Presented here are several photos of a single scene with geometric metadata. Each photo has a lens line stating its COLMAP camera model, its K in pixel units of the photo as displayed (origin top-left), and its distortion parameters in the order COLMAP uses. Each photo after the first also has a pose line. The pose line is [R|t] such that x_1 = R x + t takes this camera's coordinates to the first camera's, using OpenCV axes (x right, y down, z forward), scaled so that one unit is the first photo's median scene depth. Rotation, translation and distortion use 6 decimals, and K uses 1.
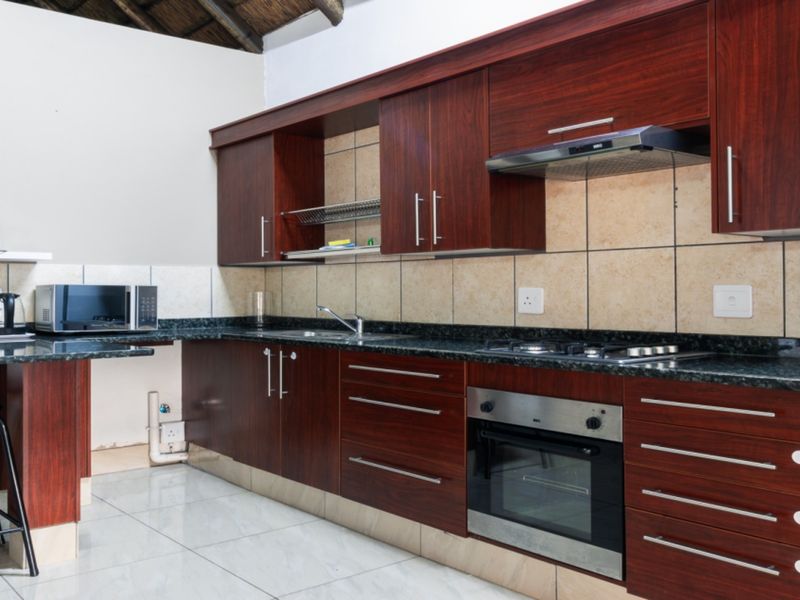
lens RADIAL K [[488.3, 0, 402.2], [0, 488.3, 283.8], [0, 0, 1]] dist [0.018386, 0.002895]
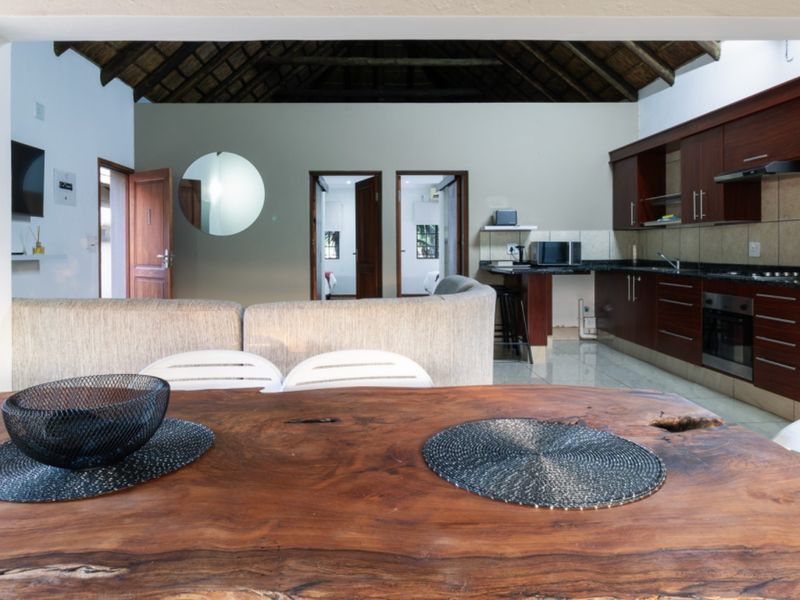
lens RADIAL K [[646.9, 0, 400.0], [0, 646.9, 300.0], [0, 0, 1]] dist [-0.112496, 0.002949]
pose [[0.668678, 0.054815, -0.741529, 0.881068], [0.017697, 0.995823, 0.089571, -0.006613], [0.743342, -0.073017, 0.664915, -1.181940]]
